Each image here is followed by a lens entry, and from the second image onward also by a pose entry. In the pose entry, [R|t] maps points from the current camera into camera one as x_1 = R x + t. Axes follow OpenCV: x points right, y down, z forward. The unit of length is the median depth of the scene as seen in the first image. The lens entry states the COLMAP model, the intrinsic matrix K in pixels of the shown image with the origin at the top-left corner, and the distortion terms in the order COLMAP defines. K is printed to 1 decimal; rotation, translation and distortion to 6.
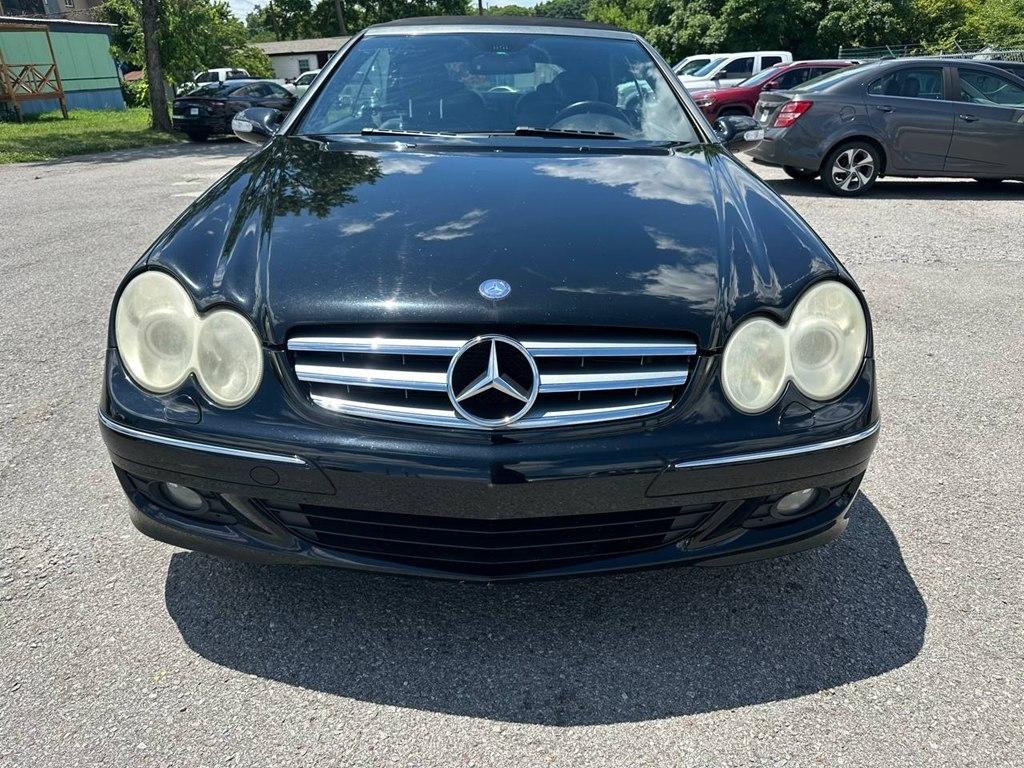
lens RADIAL K [[749.4, 0, 517.1], [0, 749.4, 379.3], [0, 0, 1]] dist [0.001230, -0.006723]
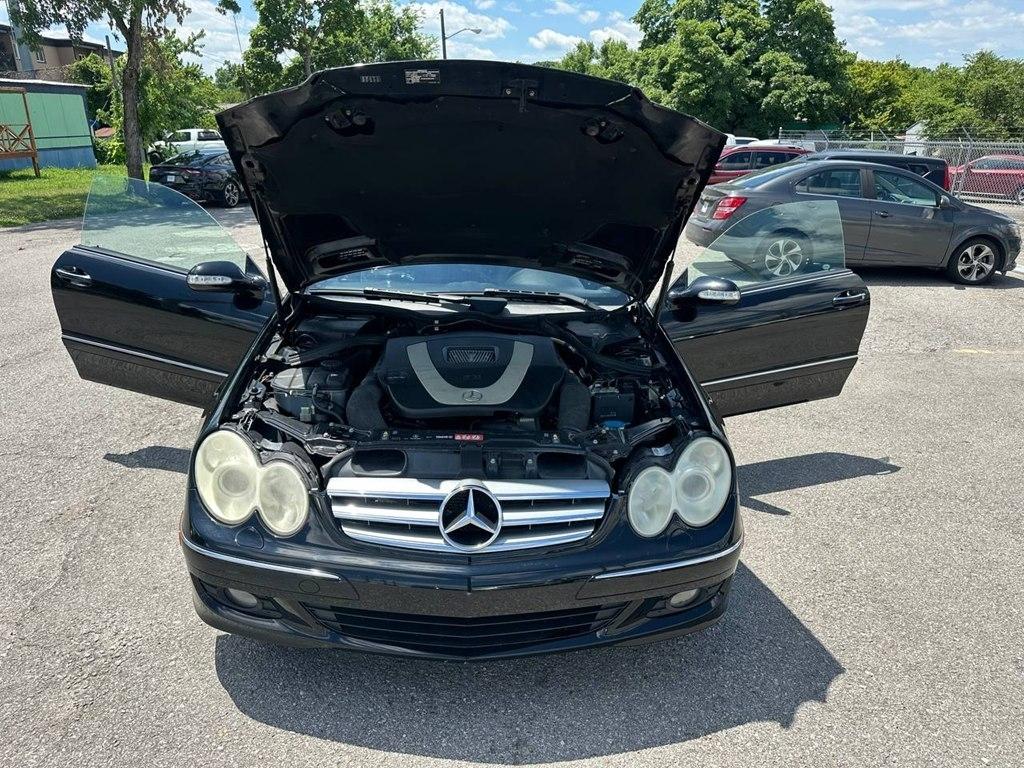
lens RADIAL K [[753.7, 0, 515.3], [0, 753.7, 362.7], [0, 0, 1]] dist [0.000974, -0.005649]
pose [[0.998755, 0.007992, 0.049246, -0.017473], [-0.003835, 0.996464, -0.083939, -0.154850], [-0.049743, 0.083645, 0.995253, -0.425336]]
